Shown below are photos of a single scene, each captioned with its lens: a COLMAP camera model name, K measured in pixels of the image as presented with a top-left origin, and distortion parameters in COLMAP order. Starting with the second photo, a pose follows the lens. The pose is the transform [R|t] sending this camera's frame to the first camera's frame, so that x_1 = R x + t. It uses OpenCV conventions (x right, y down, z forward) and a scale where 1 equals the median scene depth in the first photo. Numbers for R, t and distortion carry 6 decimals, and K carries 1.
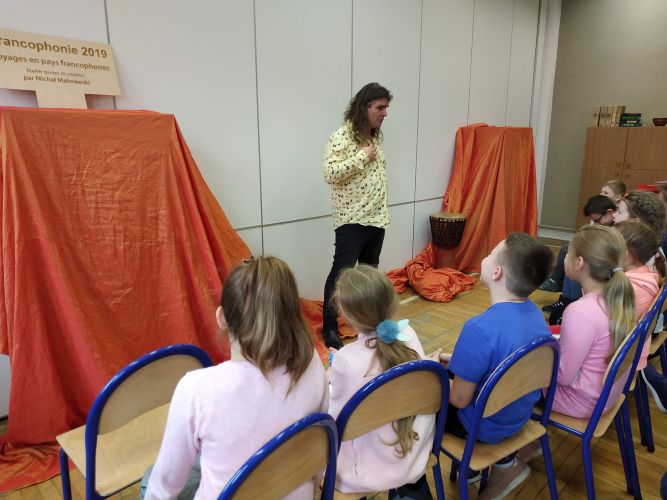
lens RADIAL K [[486.4, 0, 334.0], [0, 486.4, 245.9], [0, 0, 1]] dist [0.004828, -0.018405]
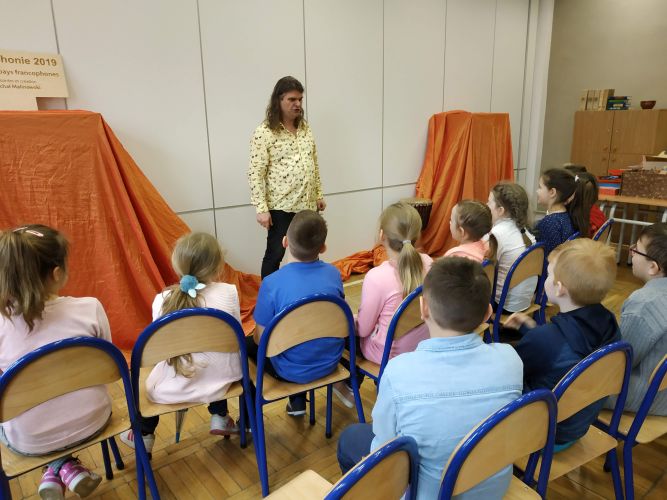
lens RADIAL K [[486.4, 0, 330.7], [0, 486.4, 249.3], [0, 0, 1]] dist [0.004828, -0.018405]
pose [[0.993413, 0.009632, -0.114182, 0.353987], [-0.006164, 0.999510, 0.030690, 0.022113], [0.114421, -0.029785, 0.992986, -0.121380]]
